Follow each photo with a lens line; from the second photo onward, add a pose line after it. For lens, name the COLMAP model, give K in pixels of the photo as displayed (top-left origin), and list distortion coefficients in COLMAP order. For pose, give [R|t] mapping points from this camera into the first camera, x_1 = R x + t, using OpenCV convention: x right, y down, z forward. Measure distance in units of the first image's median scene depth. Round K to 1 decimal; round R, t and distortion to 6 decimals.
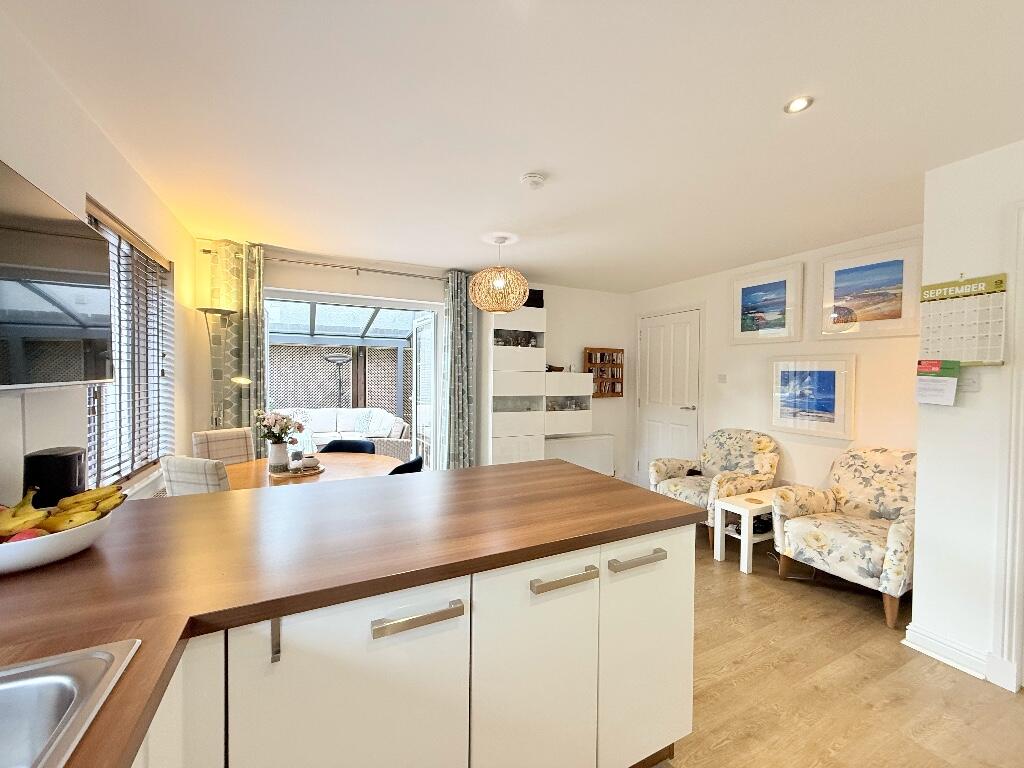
lens RADIAL K [[406.3, 0, 511.0], [0, 406.3, 383.4], [0, 0, 1]] dist [-0.003198, 0.001135]
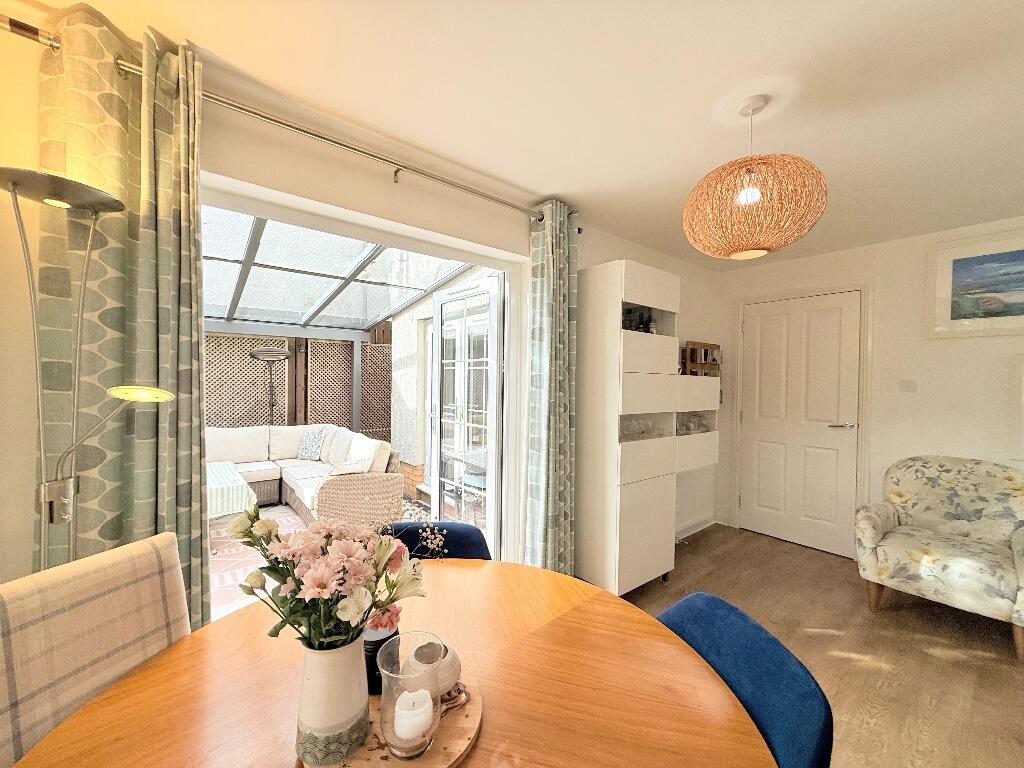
lens RADIAL K [[406.3, 0, 513.5], [0, 406.3, 383.8], [0, 0, 1]] dist [-0.003198, 0.001135]
pose [[0.977516, 0.002051, 0.210852, -0.348140], [-0.000144, 0.999959, -0.009058, -0.009639], [-0.210862, 0.008823, 0.977476, 0.486760]]
